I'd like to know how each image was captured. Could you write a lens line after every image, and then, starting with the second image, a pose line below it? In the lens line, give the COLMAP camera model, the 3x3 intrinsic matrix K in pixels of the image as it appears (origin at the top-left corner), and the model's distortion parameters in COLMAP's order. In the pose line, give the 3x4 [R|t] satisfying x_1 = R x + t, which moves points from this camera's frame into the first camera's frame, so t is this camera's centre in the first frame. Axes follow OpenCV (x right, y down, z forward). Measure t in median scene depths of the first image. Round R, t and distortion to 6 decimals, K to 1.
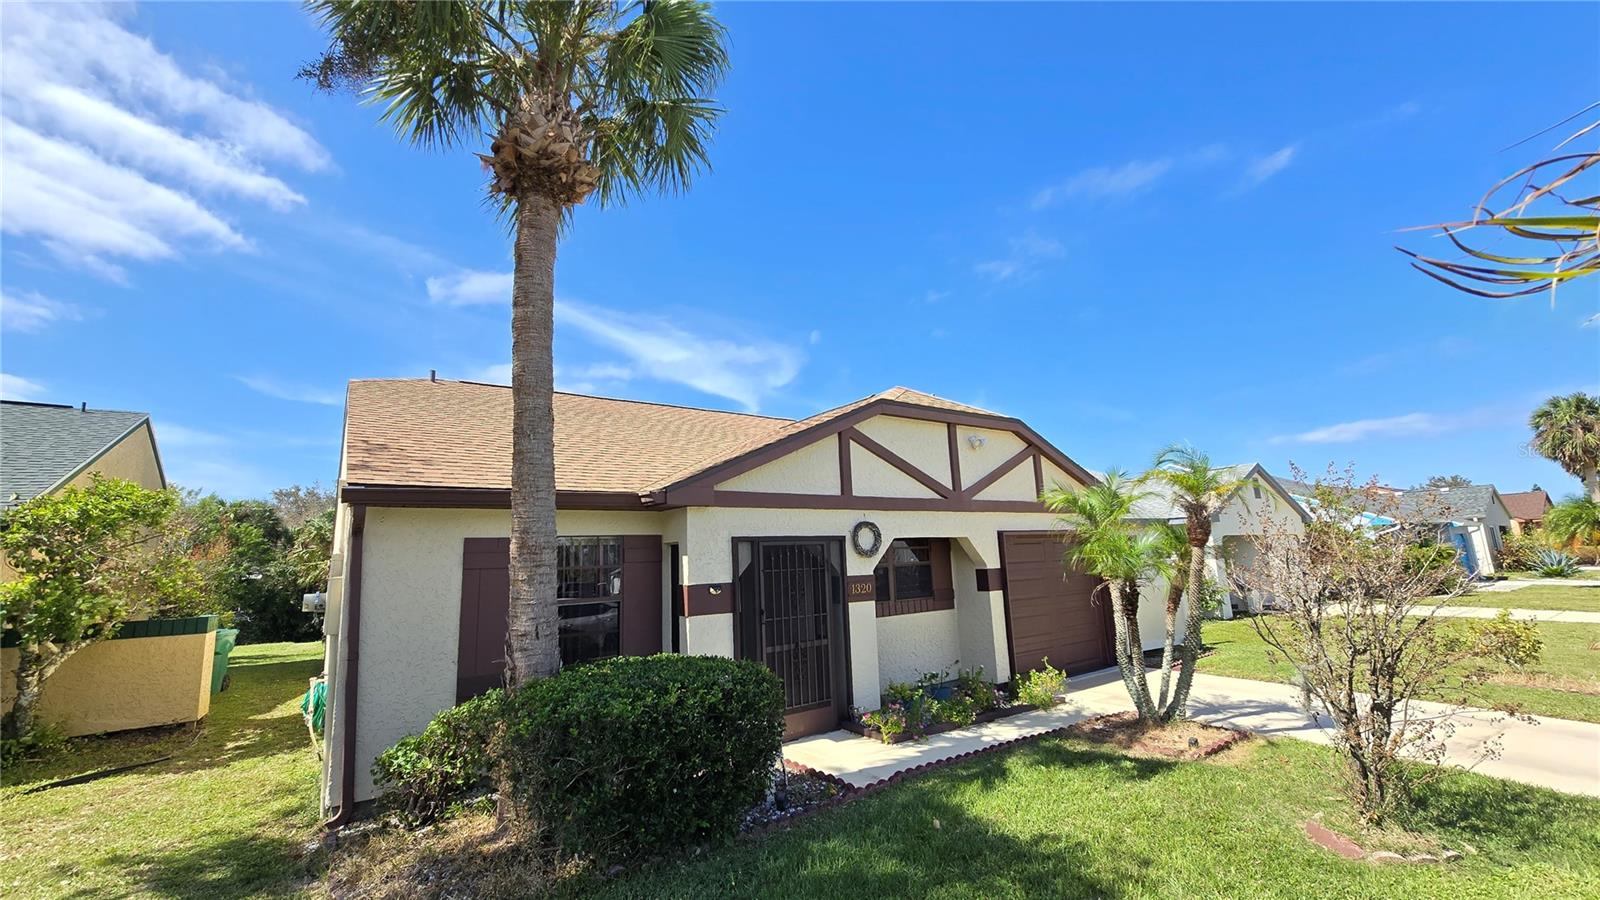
lens RADIAL K [[679.9, 0, 801.6], [0, 679.9, 424.1], [0, 0, 1]] dist [-0.006204, -0.000030]
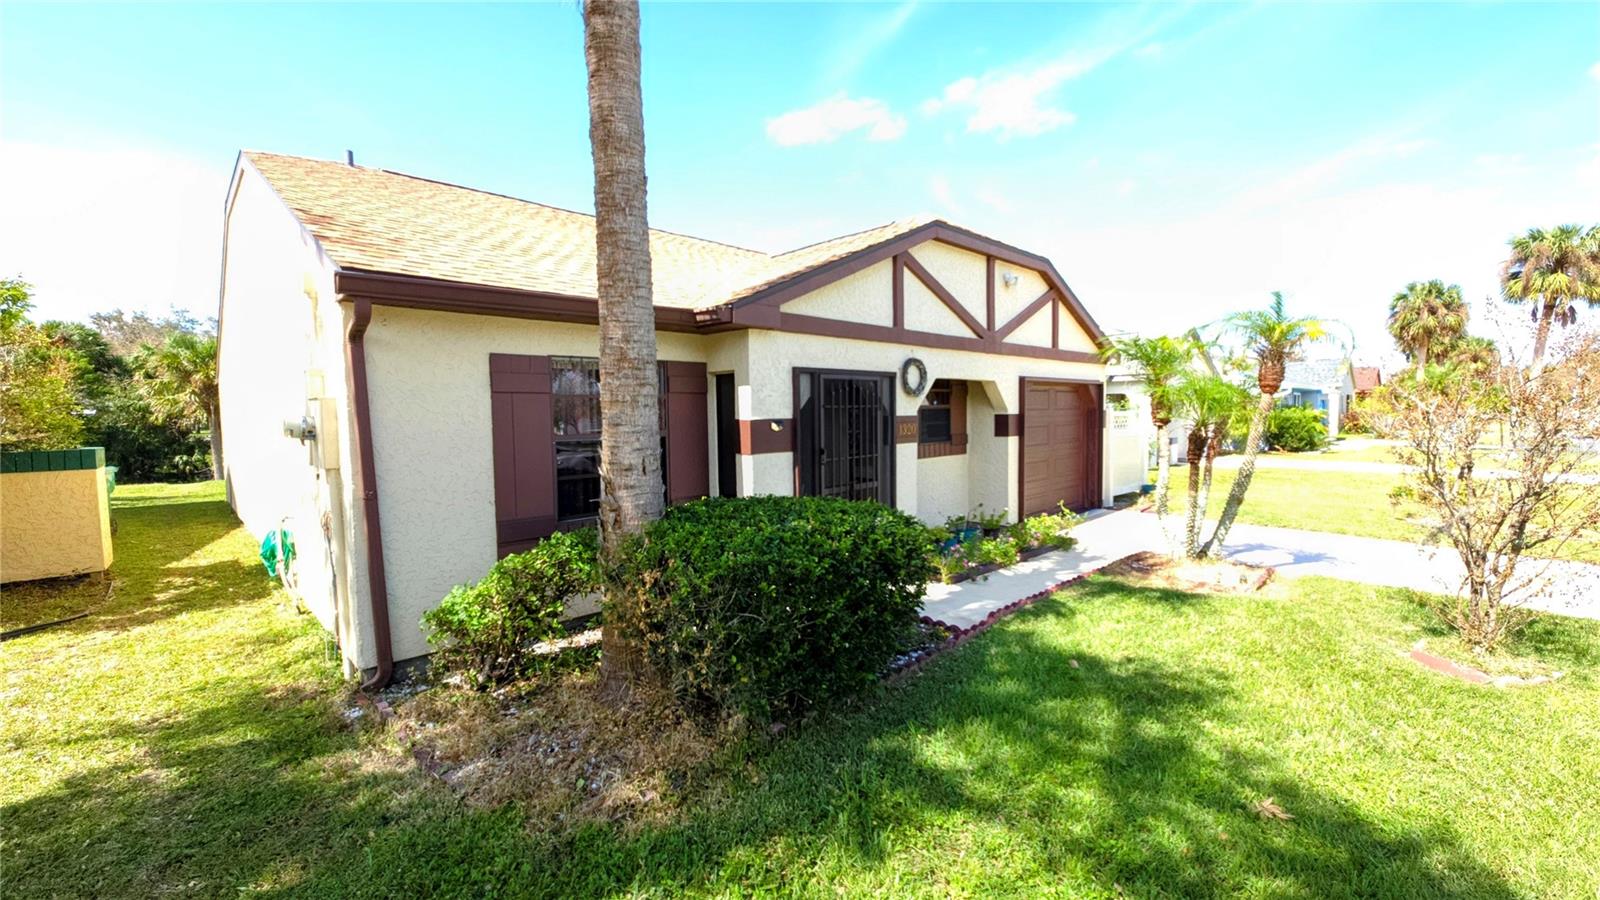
lens RADIAL K [[679.9, 0, 806.1], [0, 679.9, 437.9], [0, 0, 1]] dist [-0.006204, -0.000030]
pose [[0.987002, 0.018702, 0.159617, -0.193960], [-0.055615, 0.971586, 0.230060, 0.045717], [-0.150779, -0.235947, 0.959997, 0.121623]]
